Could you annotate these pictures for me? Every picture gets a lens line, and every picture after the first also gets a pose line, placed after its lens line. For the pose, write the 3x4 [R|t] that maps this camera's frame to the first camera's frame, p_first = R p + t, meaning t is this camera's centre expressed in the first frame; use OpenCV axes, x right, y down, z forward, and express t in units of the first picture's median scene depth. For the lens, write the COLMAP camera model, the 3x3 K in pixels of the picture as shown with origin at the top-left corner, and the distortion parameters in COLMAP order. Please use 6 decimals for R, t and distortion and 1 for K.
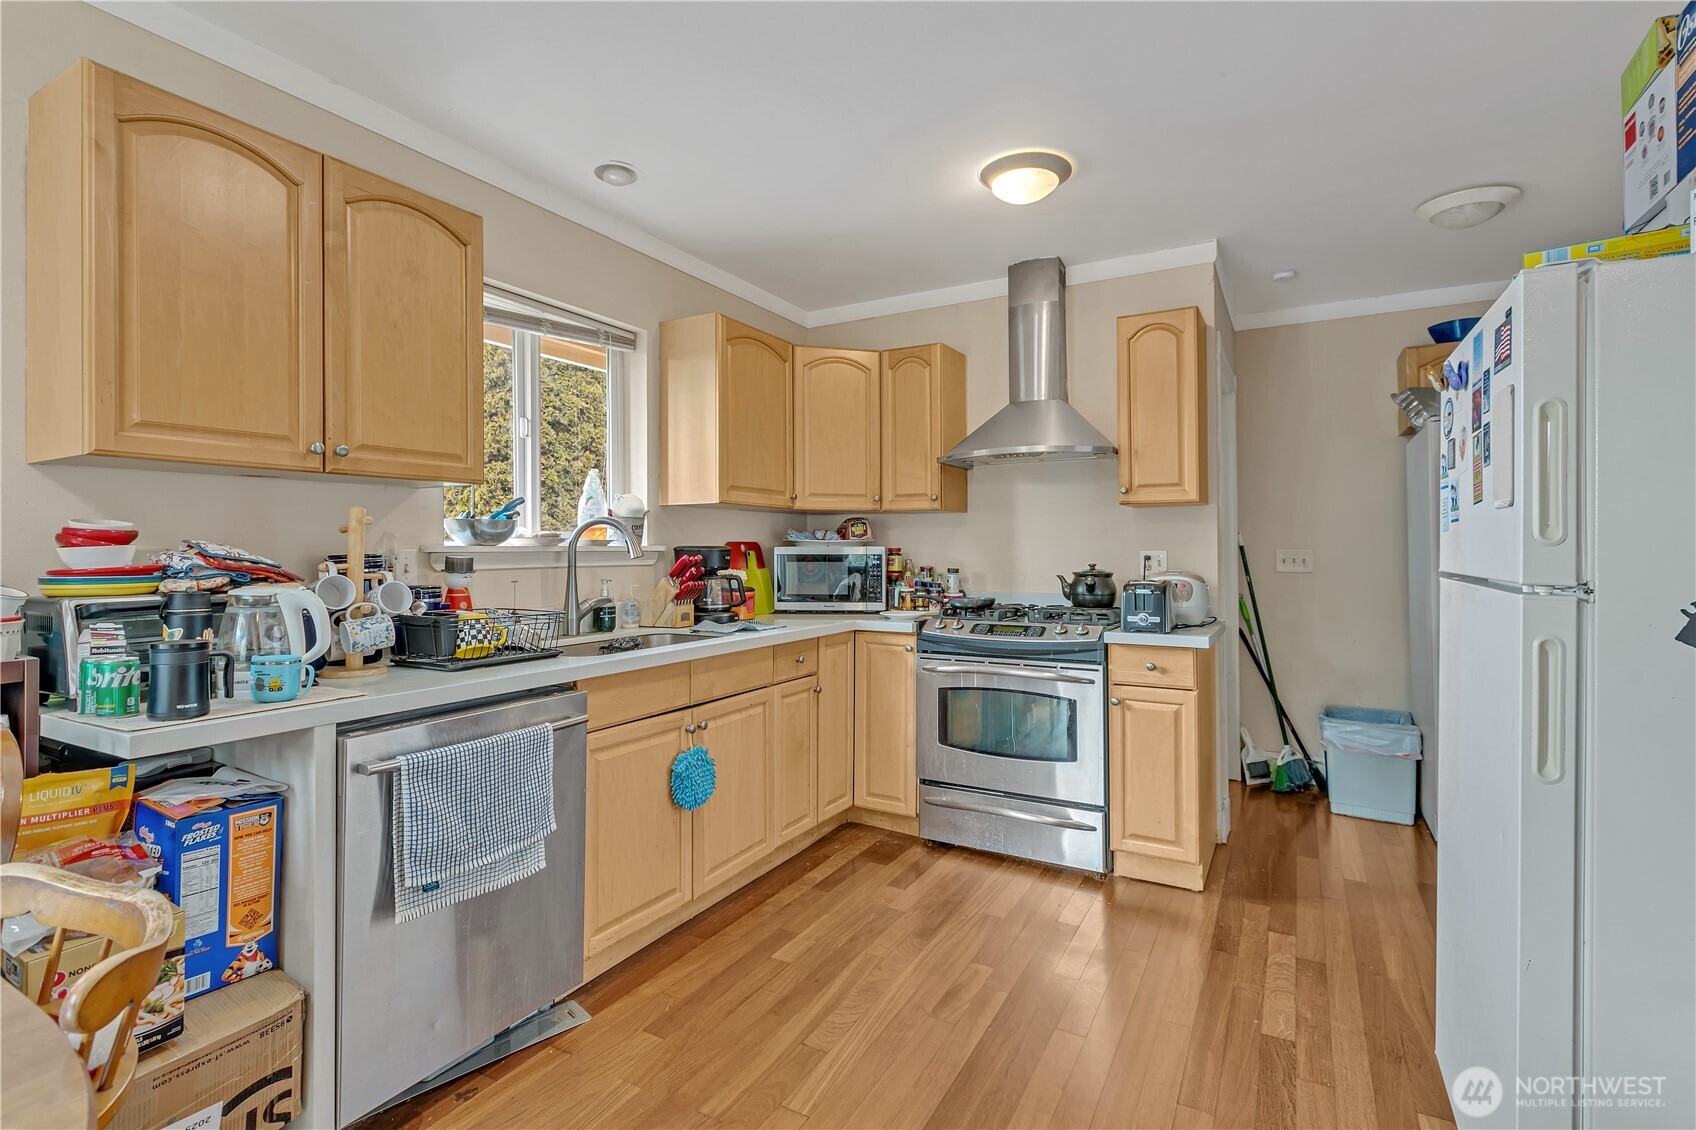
lens RADIAL K [[789.2, 0, 855.8], [0, 789.2, 550.9], [0, 0, 1]] dist [0.000756, 0.000127]
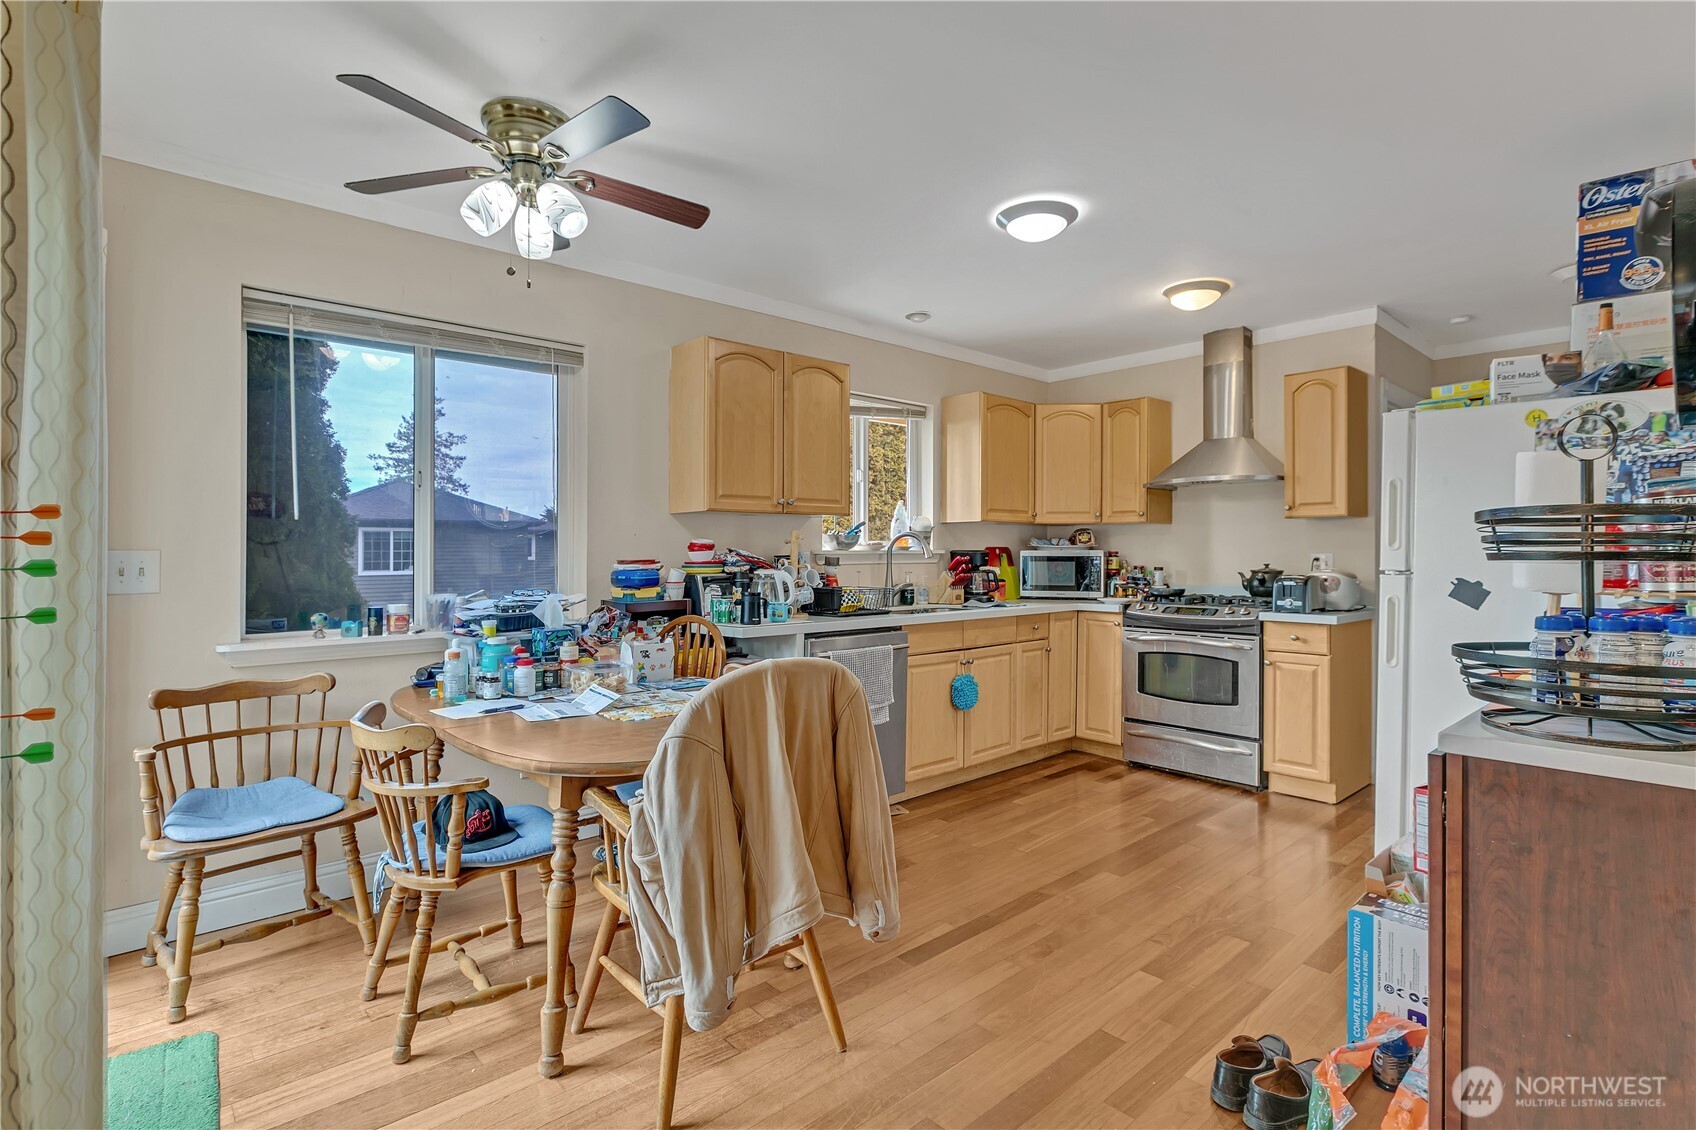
lens RADIAL K [[807.3, 0, 848.2], [0, 807.3, 577.5], [0, 0, 1]] dist [0.003280, -0.000424]
pose [[0.946114, 0.010360, -0.323669, 0.083826], [-0.000836, 0.999563, 0.029550, 0.000563], [0.323833, -0.027687, 0.945709, -0.526005]]
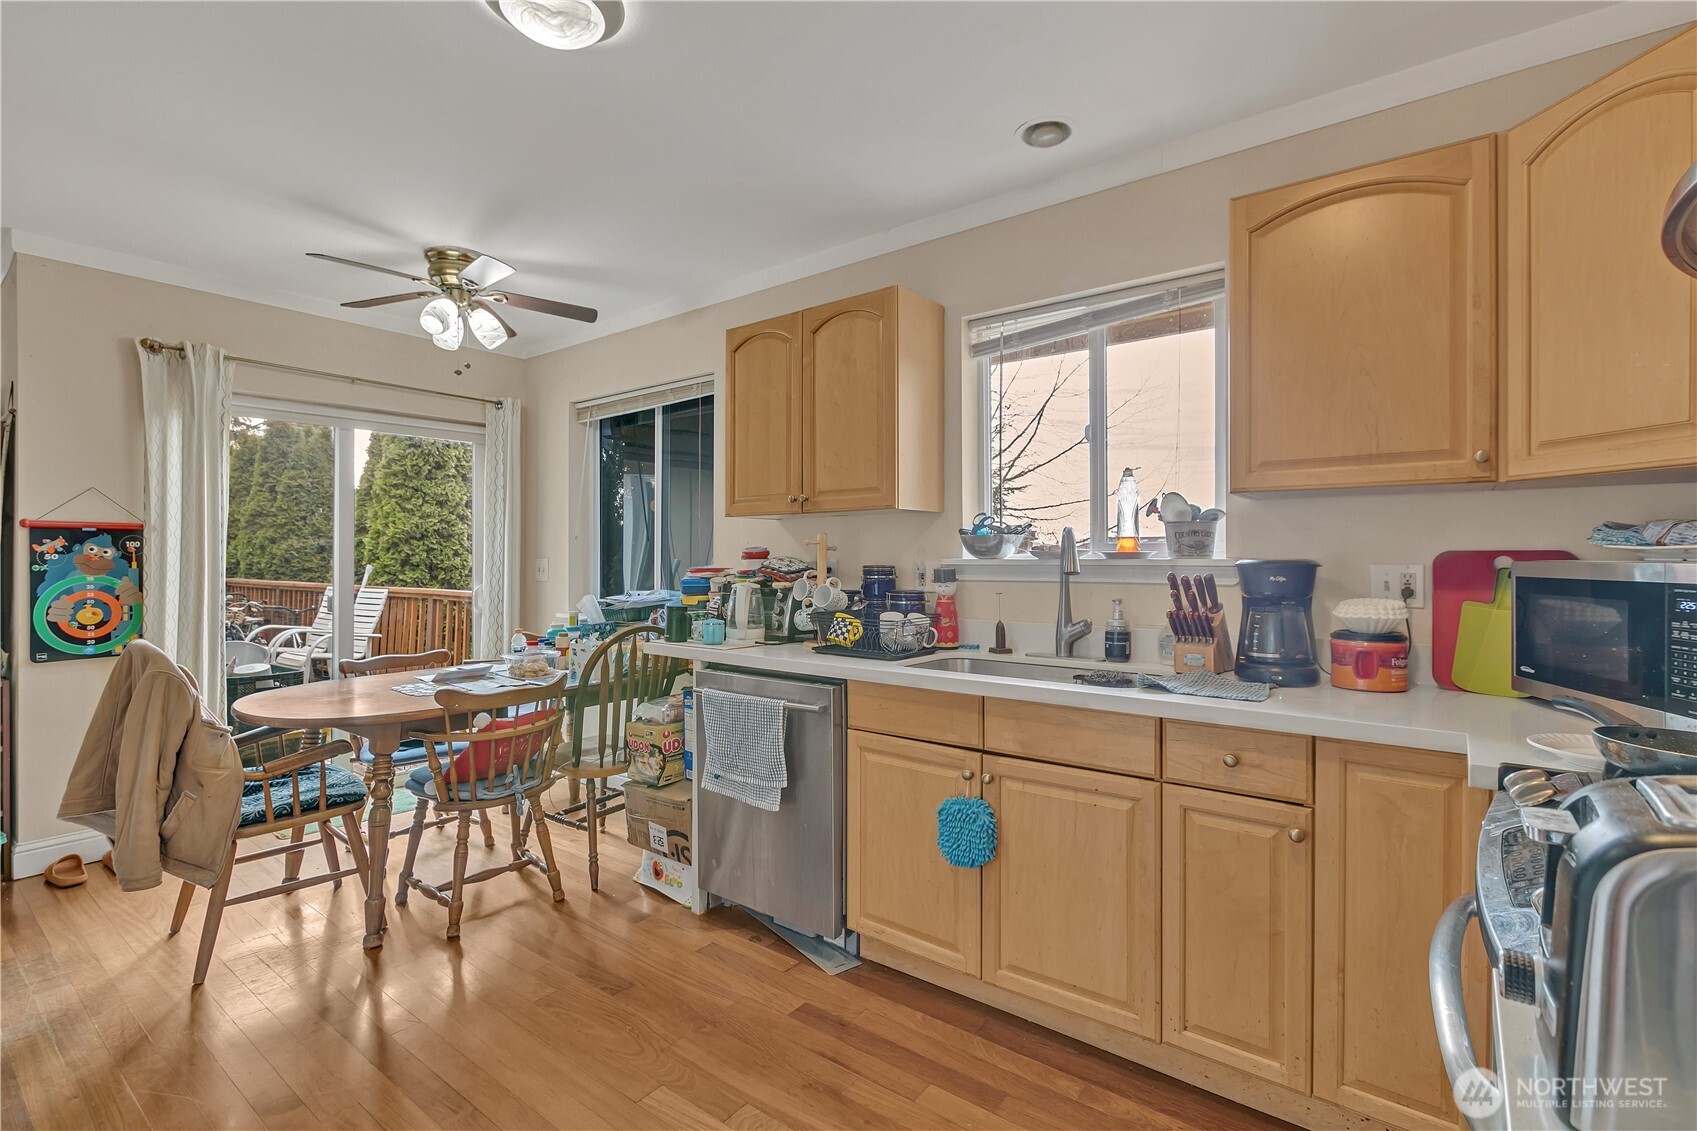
lens RADIAL K [[777.9, 0, 848.5], [0, 777.9, 565.5], [0, 0, 1]] dist [-0.001394, 0.000032]
pose [[-0.144333, 0.010246, -0.989476, 0.515979], [-0.003767, 0.999933, 0.010903, -0.006979], [0.989522, 0.005301, -0.144285, 0.799468]]
